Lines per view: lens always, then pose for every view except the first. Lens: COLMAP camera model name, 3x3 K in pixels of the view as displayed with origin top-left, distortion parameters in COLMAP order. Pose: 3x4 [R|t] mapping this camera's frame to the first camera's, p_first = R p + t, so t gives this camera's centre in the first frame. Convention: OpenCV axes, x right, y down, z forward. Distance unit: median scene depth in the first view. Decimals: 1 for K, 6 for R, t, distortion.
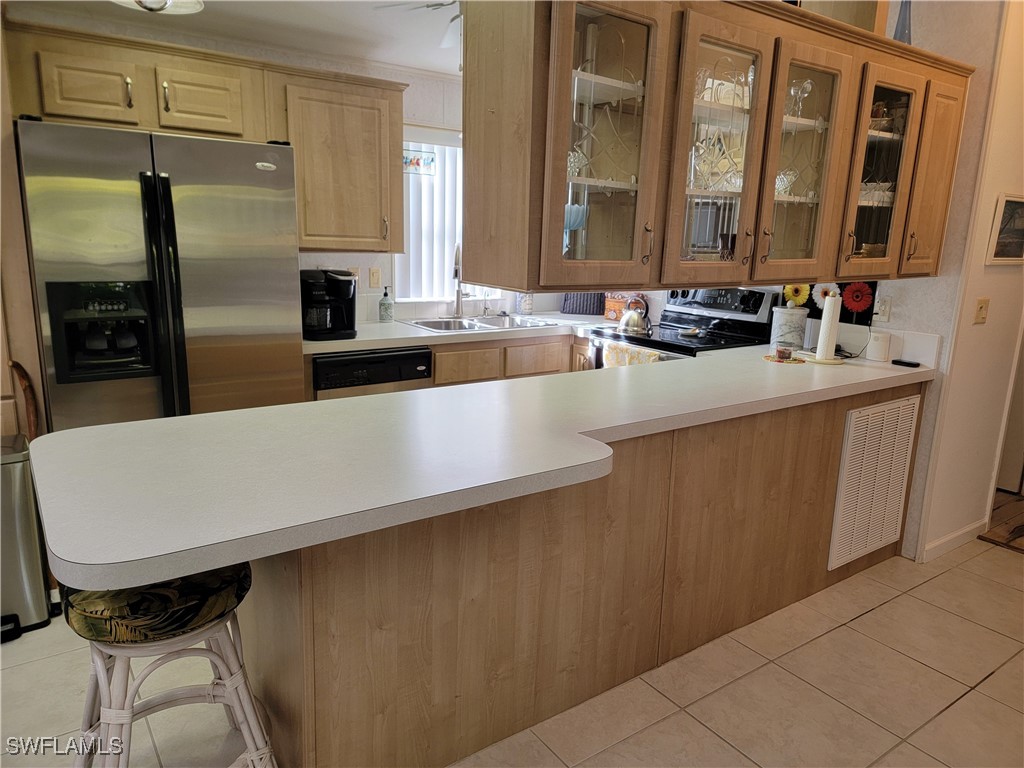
lens RADIAL K [[706.1, 0, 524.7], [0, 706.1, 381.5], [0, 0, 1]] dist [0.082990, -0.066809]
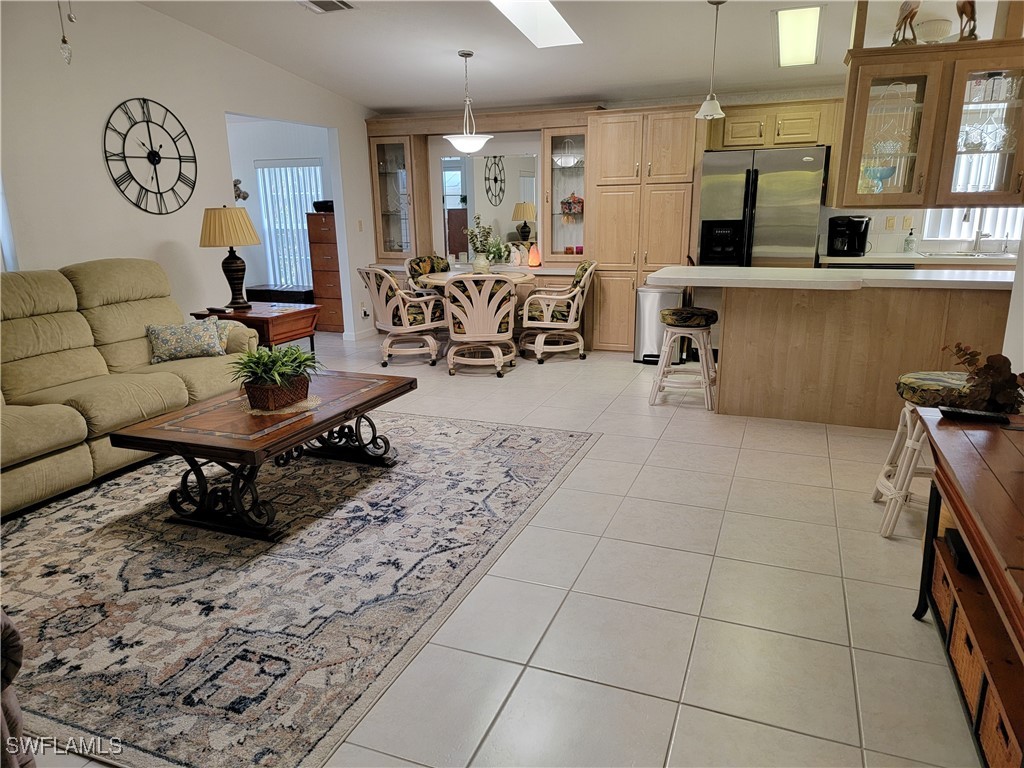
lens RADIAL K [[706.1, 0, 511.8], [0, 706.1, 385.8], [0, 0, 1]] dist [0.082990, -0.066809]
pose [[0.535046, 0.167041, -0.828144, 0.806524], [-0.149246, 0.983529, 0.101958, 0.195796], [0.831535, 0.069046, 0.551164, -0.606855]]
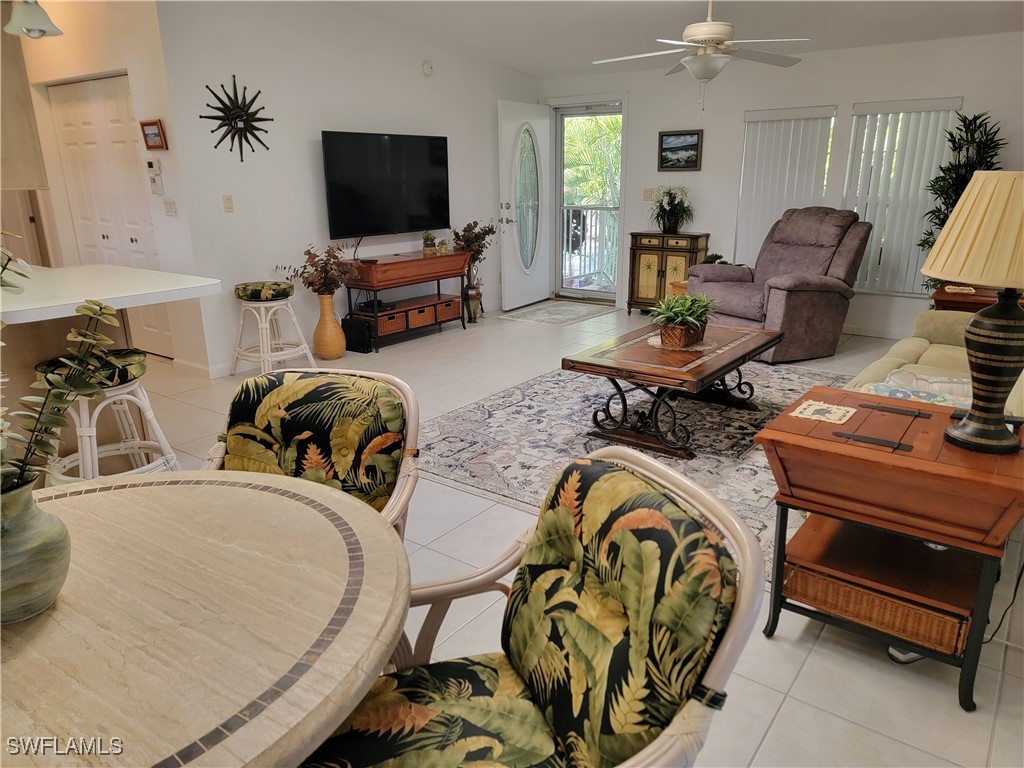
lens RADIAL K [[706.1, 0, 530.4], [0, 706.1, 385.5], [0, 0, 1]] dist [0.082990, -0.066809]
pose [[-0.307422, -0.303229, 0.901967, -1.265798], [0.202190, 0.905409, 0.373300, -0.061519], [-0.929844, 0.297129, -0.217033, 0.213018]]
